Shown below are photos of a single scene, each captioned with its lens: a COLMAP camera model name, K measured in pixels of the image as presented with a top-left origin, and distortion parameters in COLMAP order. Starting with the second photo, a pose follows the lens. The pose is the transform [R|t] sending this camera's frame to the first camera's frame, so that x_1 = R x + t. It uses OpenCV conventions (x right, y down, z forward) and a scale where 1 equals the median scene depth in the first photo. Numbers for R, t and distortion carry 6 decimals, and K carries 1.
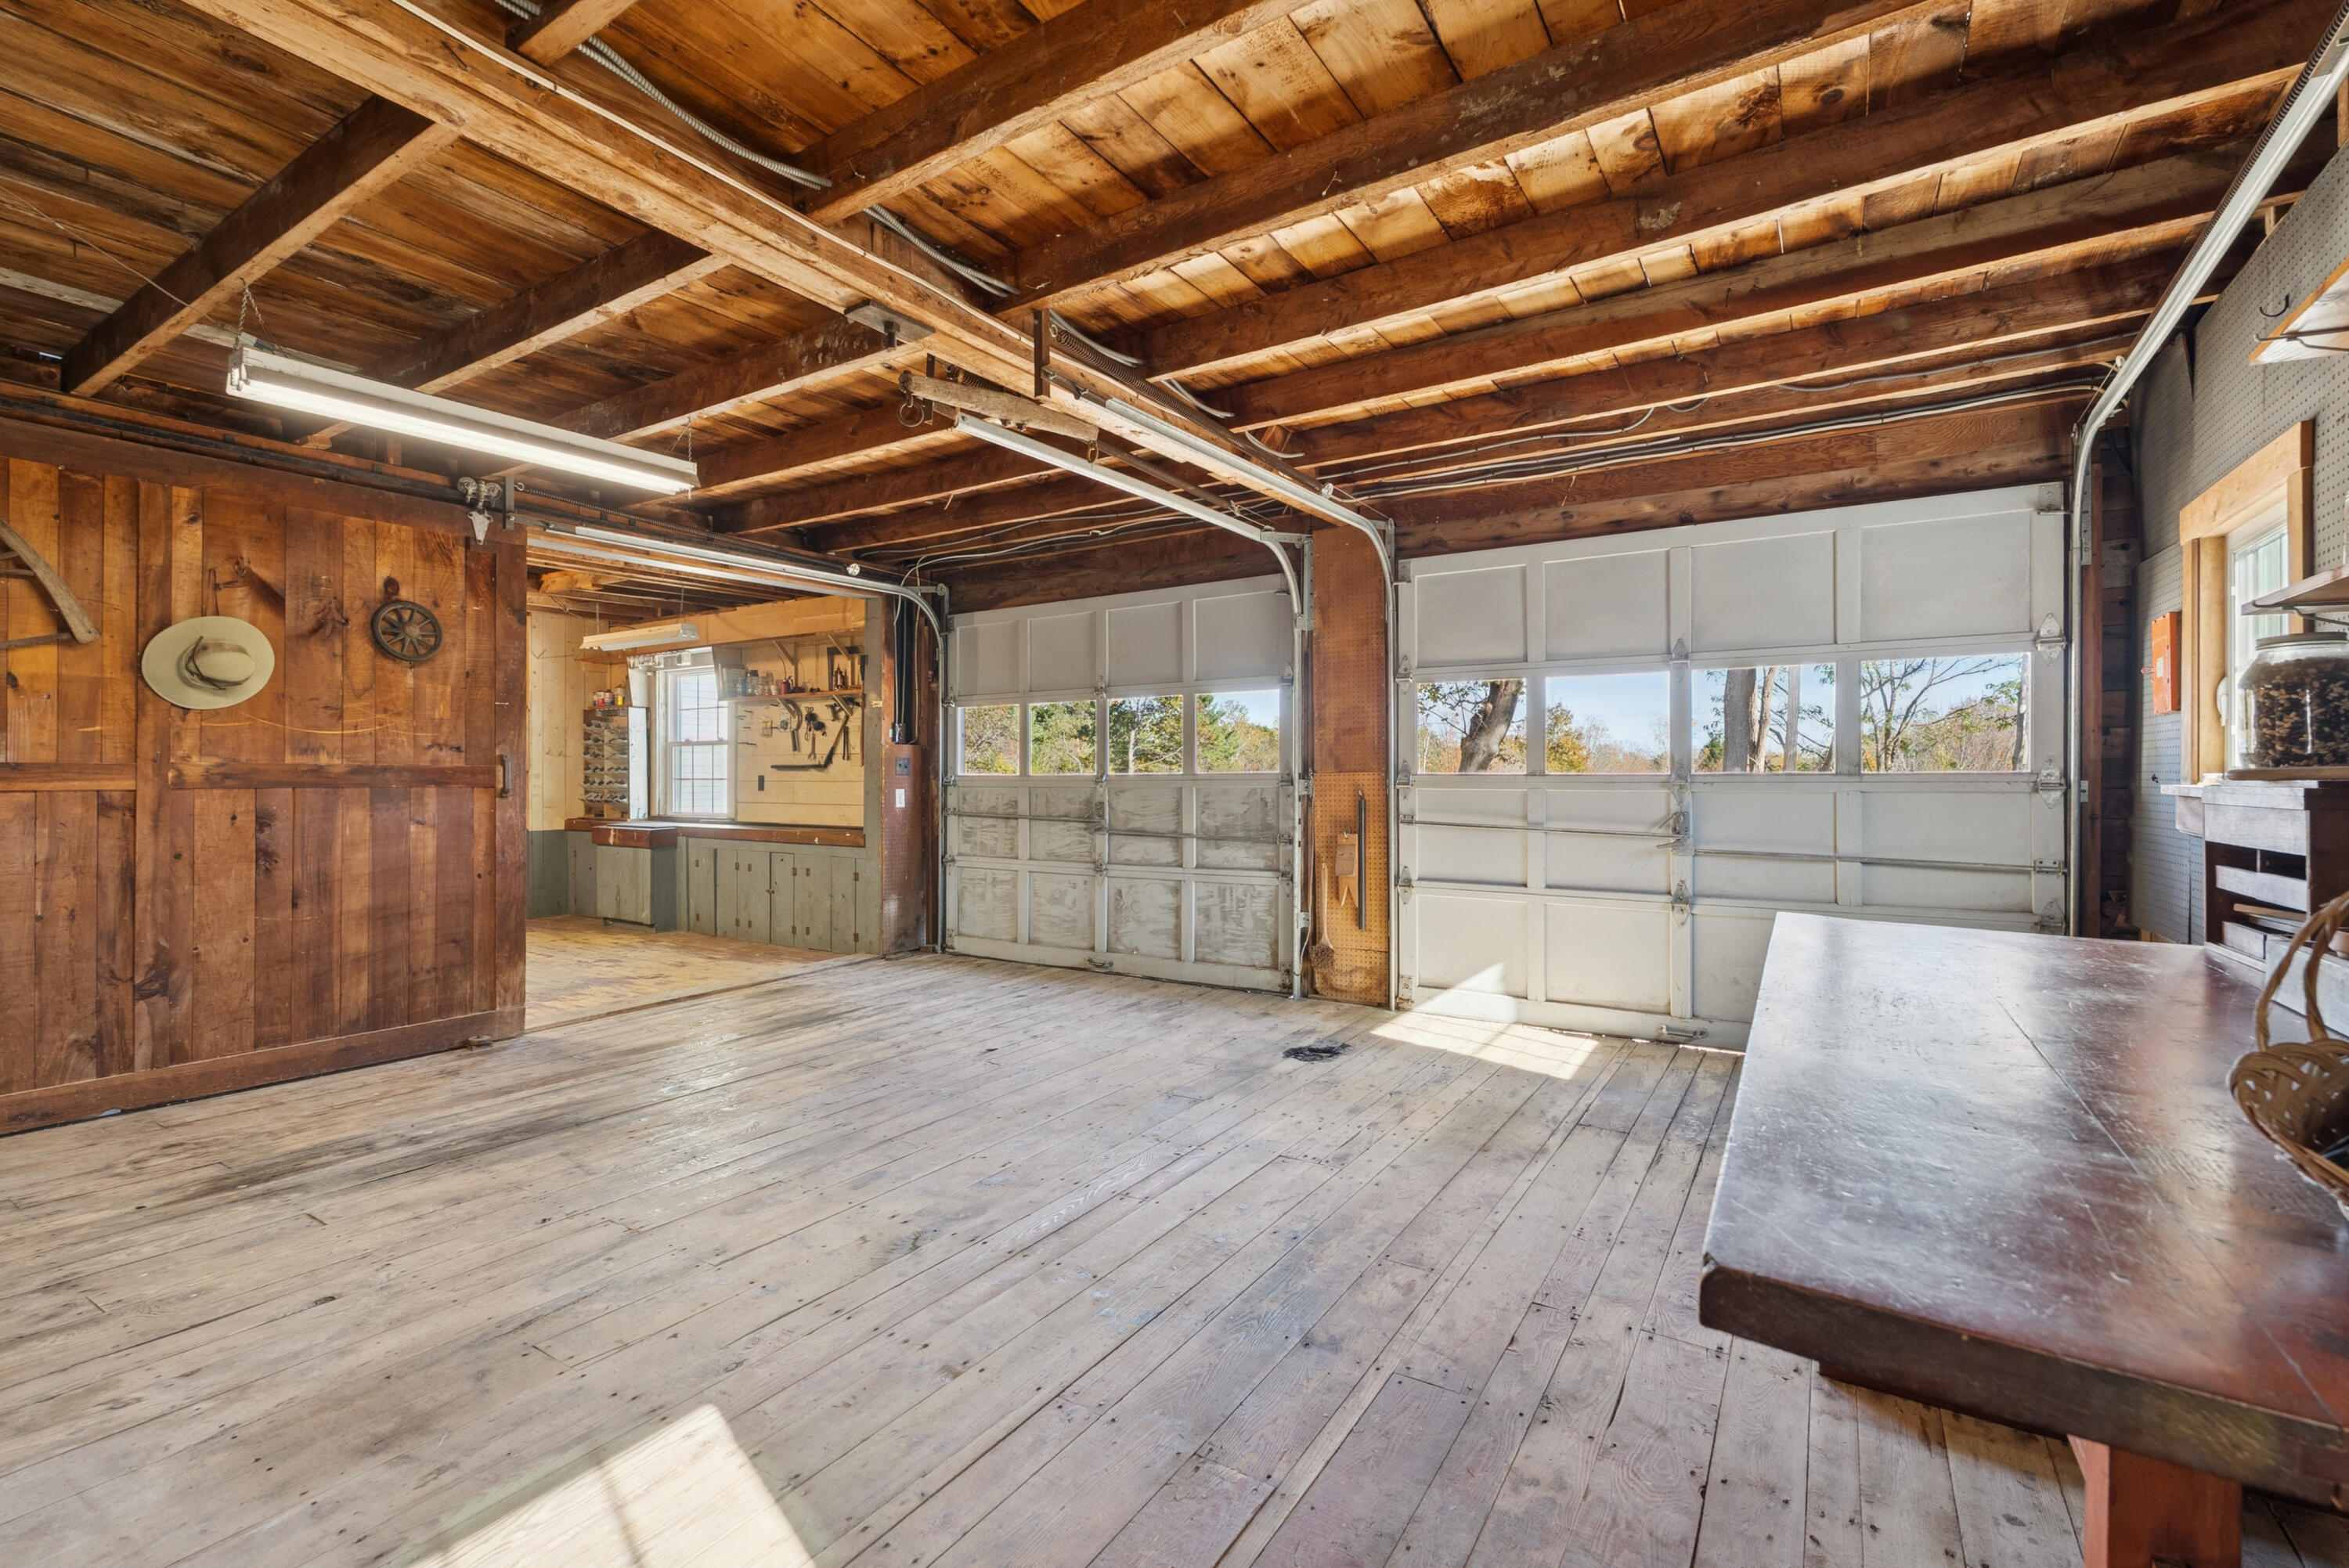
lens RADIAL K [[1034.2, 0, 1172.6], [0, 1034.2, 776.5], [0, 0, 1]] dist [-0.000114, -0.000012]
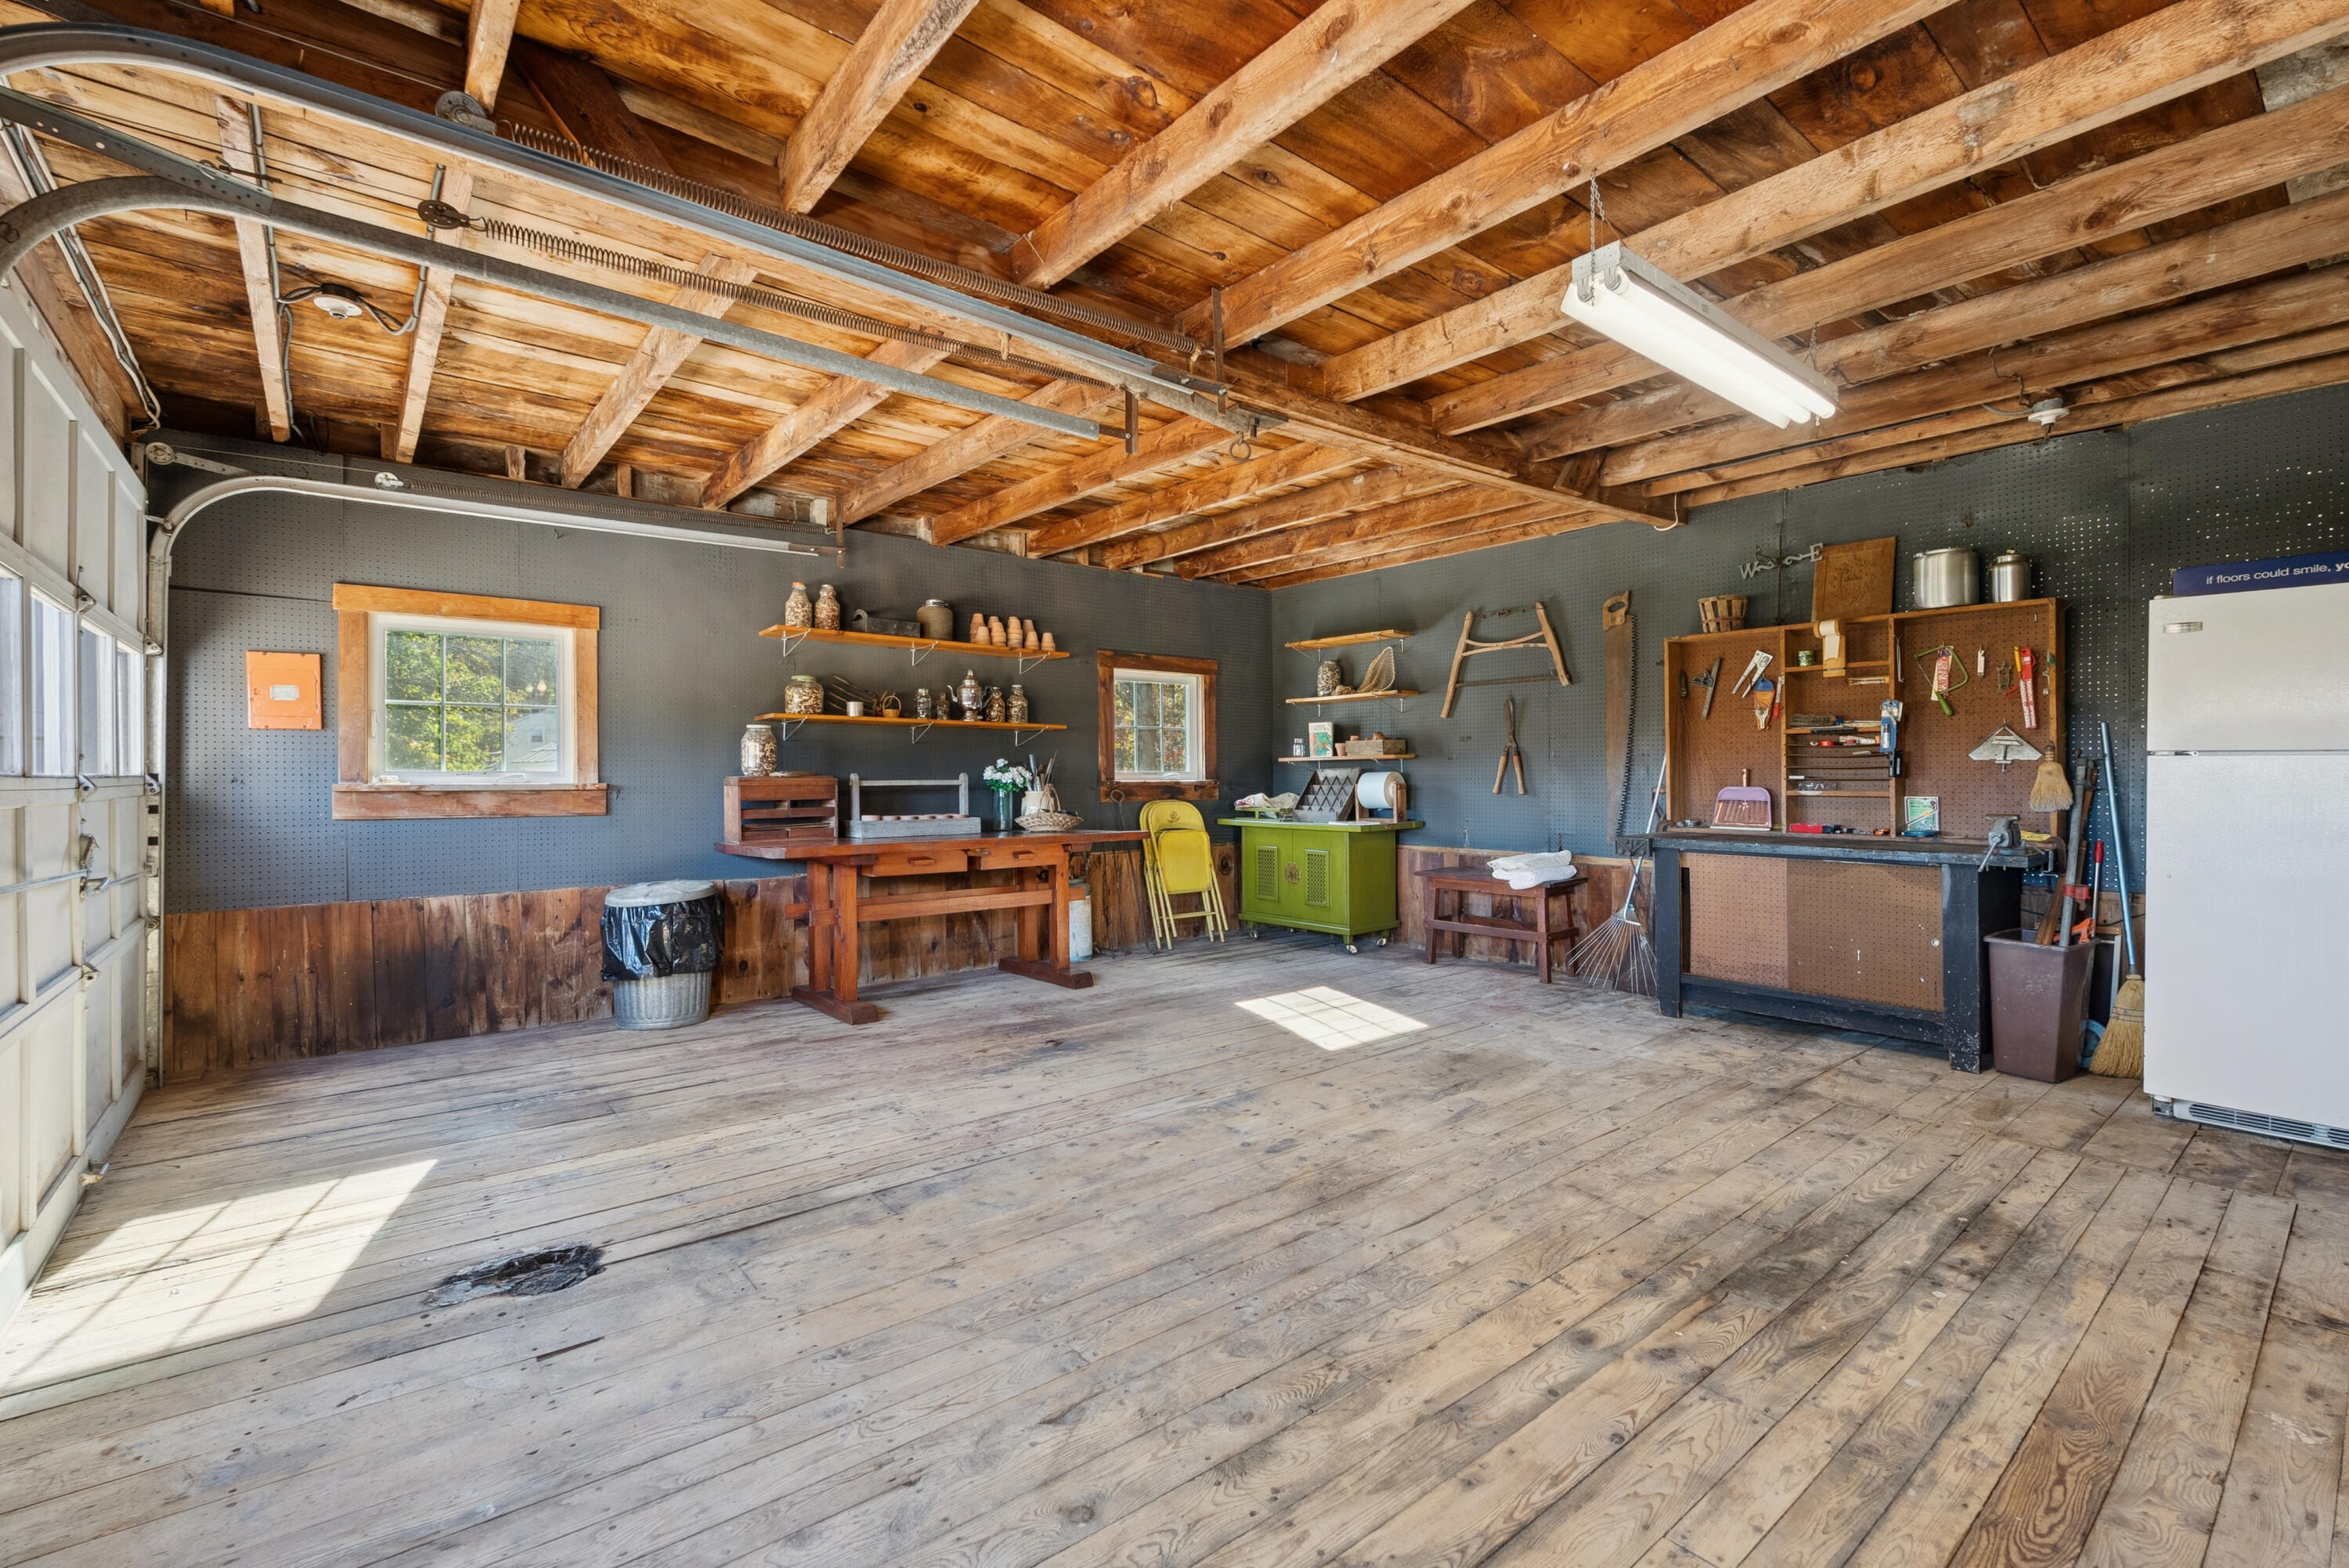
lens RADIAL K [[1034.2, 0, 1176.4], [0, 1034.2, 778.2], [0, 0, 1]] dist [-0.000114, -0.000012]
pose [[-0.951349, 0.006188, 0.308053, -0.498079], [0.007157, 0.999972, 0.002015, 0.004435], [-0.308032, 0.004122, -0.951367, 1.953698]]
